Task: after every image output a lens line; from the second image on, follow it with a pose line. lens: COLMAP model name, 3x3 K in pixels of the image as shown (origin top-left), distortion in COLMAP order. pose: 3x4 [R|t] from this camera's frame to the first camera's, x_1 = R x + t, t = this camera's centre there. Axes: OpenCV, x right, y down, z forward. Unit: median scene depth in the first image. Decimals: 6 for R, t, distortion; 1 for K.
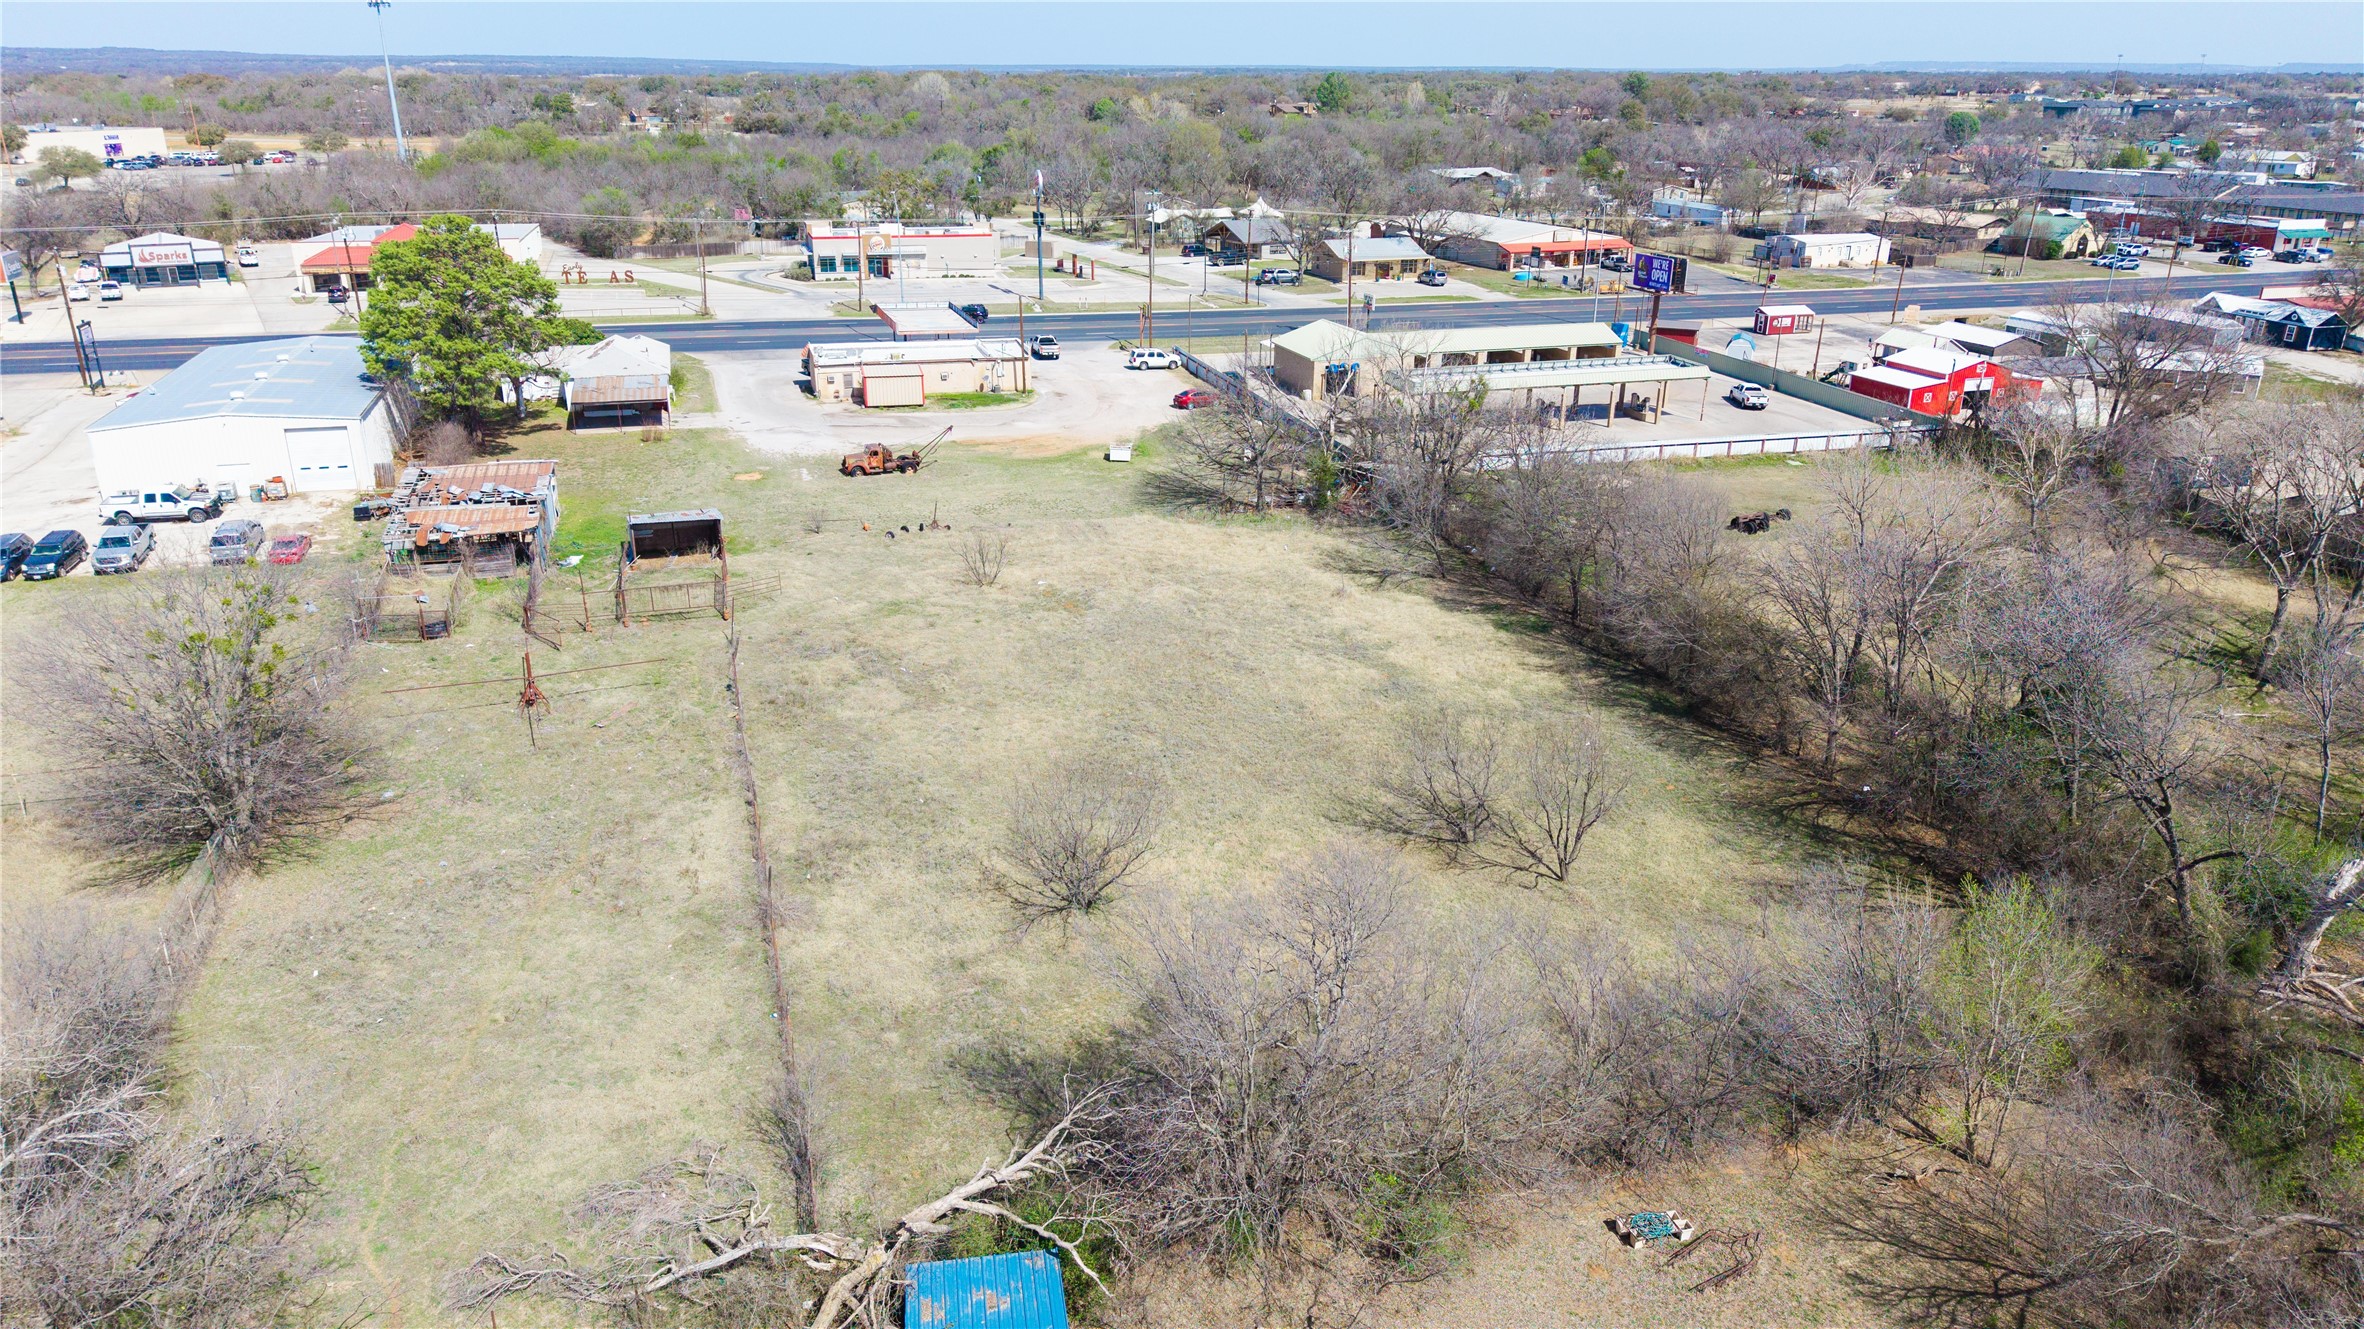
lens RADIAL K [[1582.7, 0, 1182.0], [0, 1582.7, 664.5], [0, 0, 1]] dist [0.016156, -0.005869]
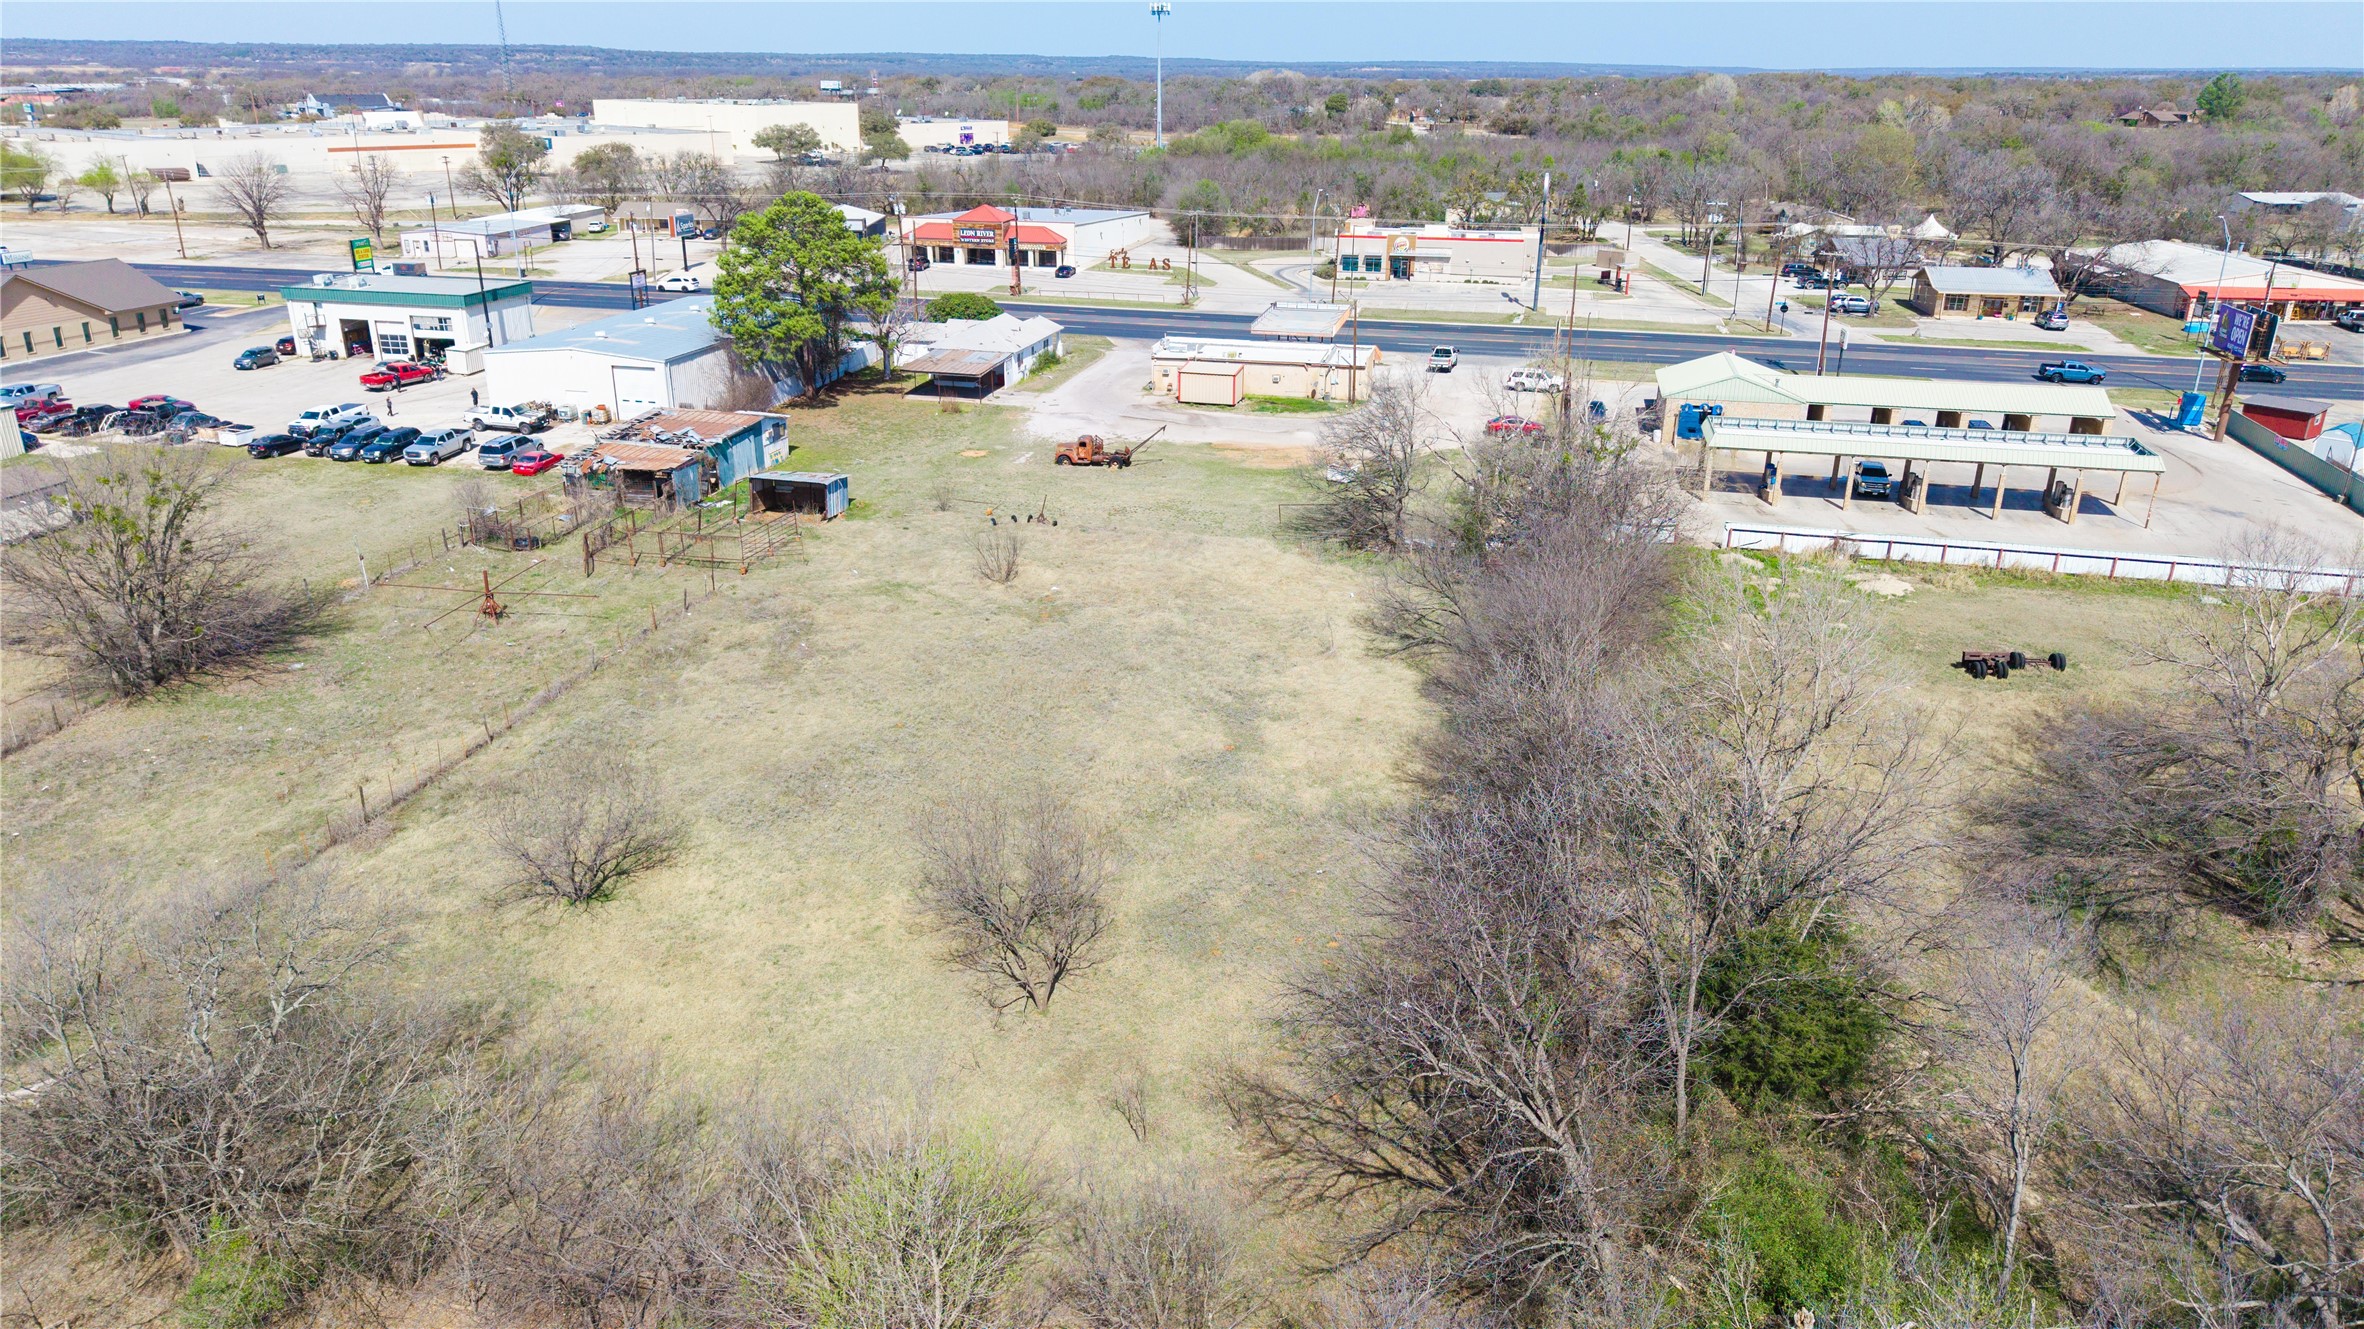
lens RADIAL K [[1572.0, 0, 1179.9], [0, 1572.0, 671.3], [0, 0, 1]] dist [0.055307, -0.069292]
pose [[0.863873, 0.179264, -0.470731, 0.277211], [-0.177992, 0.982877, 0.047655, -0.038859], [0.471214, 0.042618, 0.880989, 0.118366]]
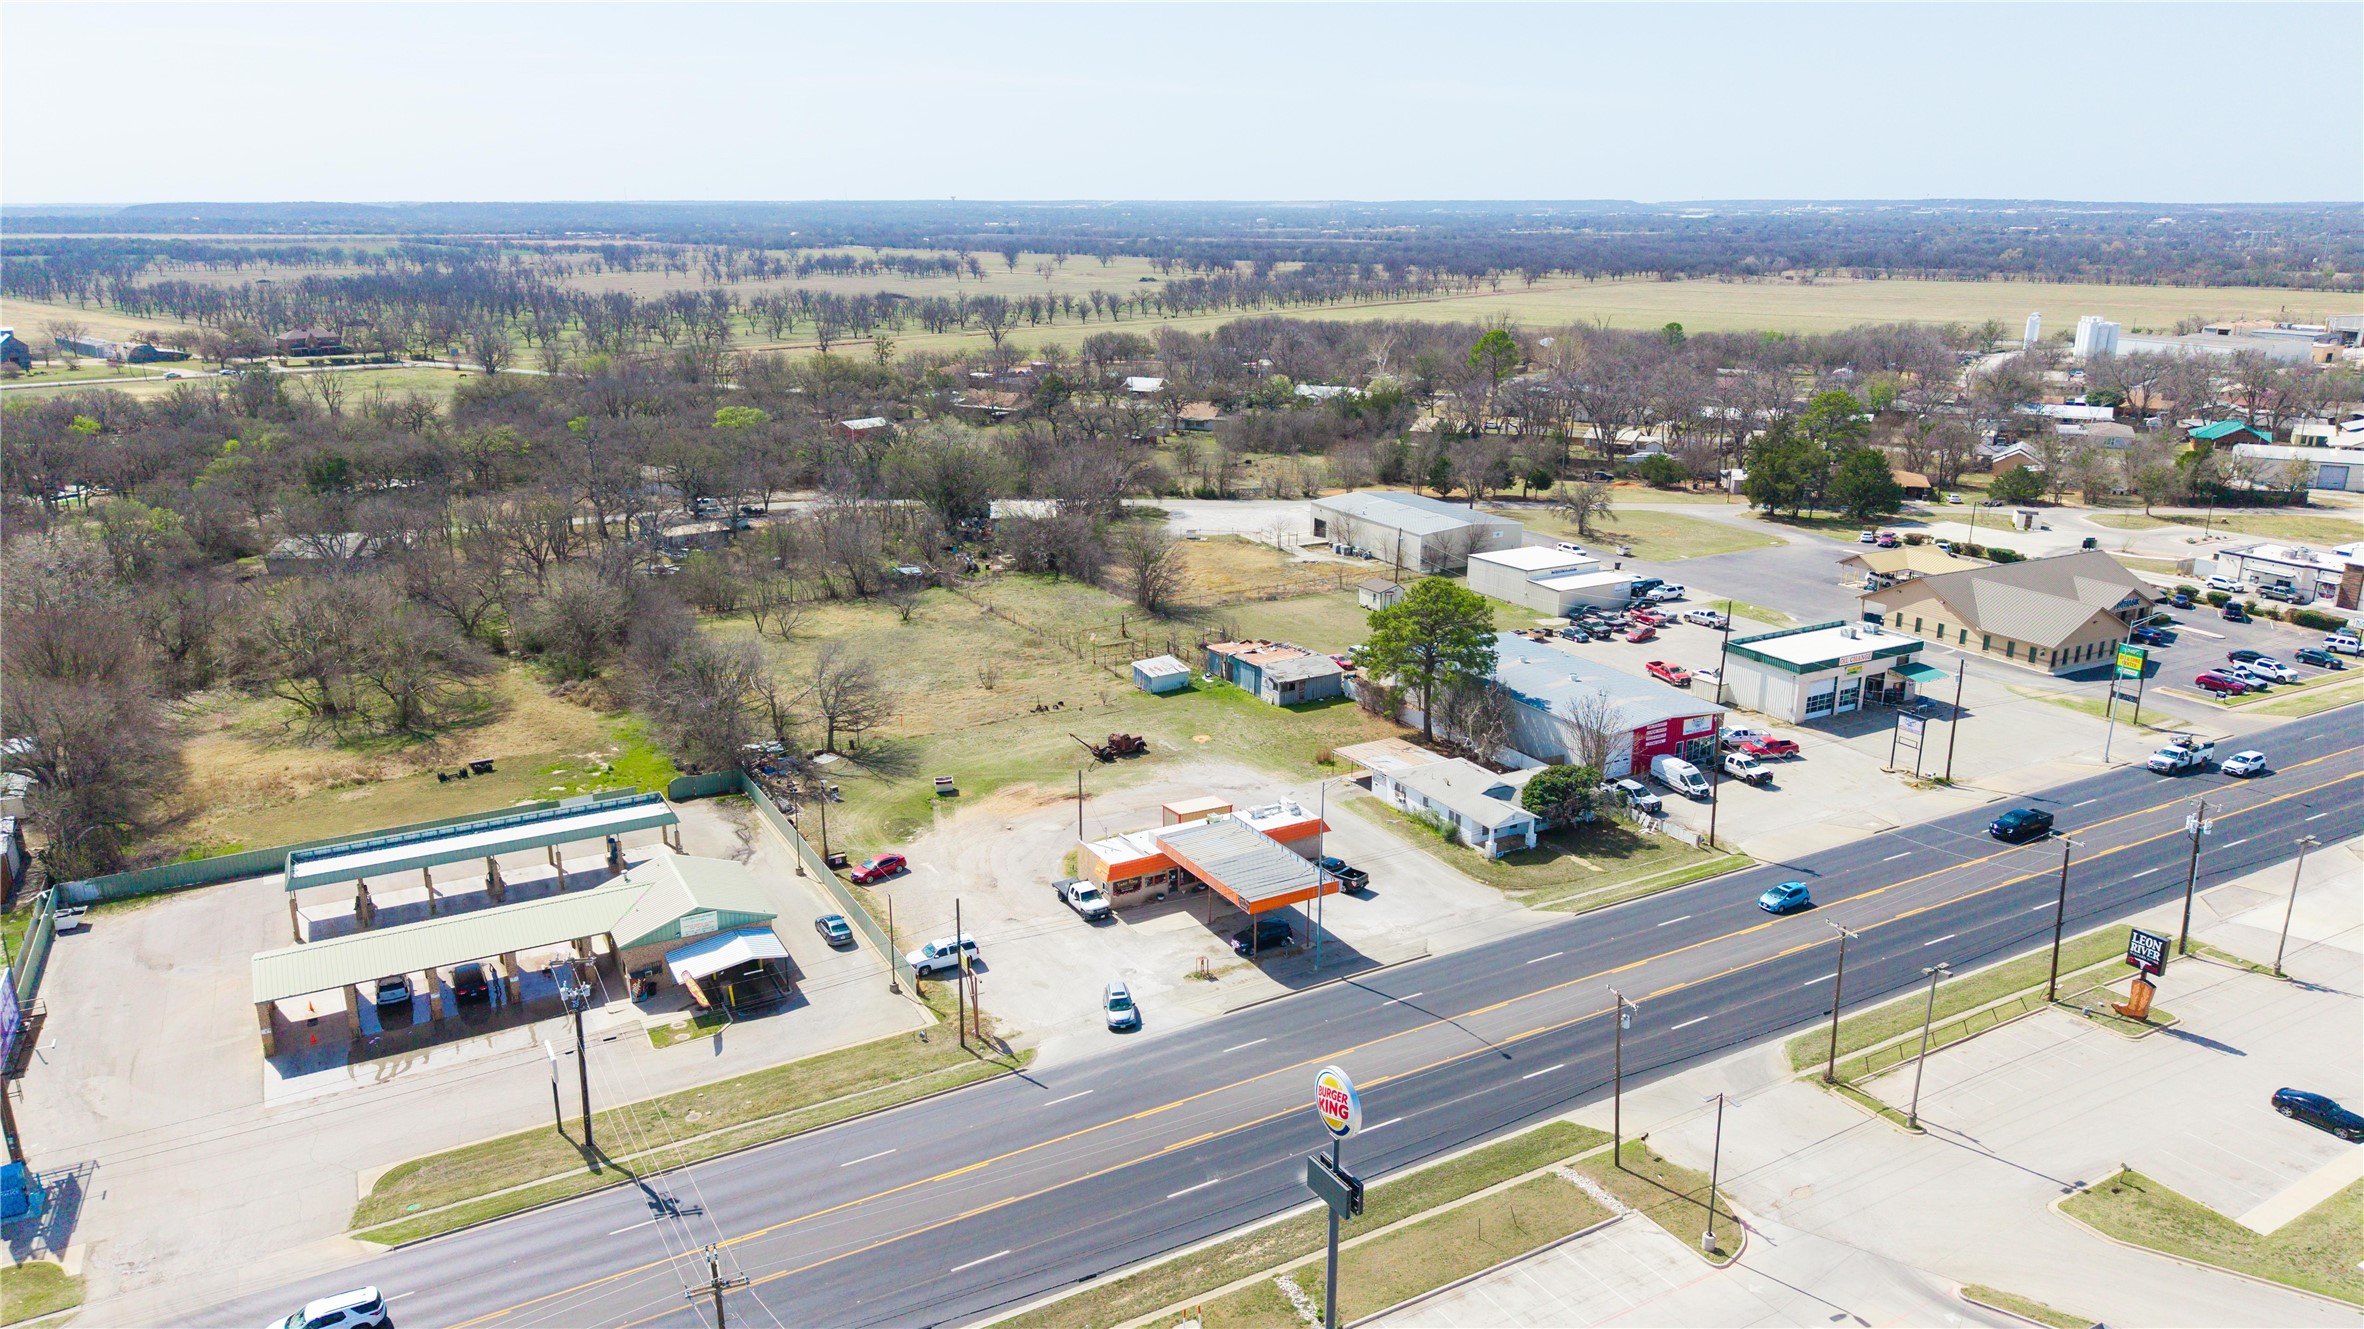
lens RADIAL K [[1575.1, 0, 1185.3], [0, 1575.1, 657.4], [0, 0, 1]] dist [0.076909, -0.108436]
pose [[-0.979364, 0.044036, -0.197250, 0.010930], [-0.082063, 0.805256, 0.587221, -0.770972], [0.184696, 0.591290, -0.785024, 1.584922]]
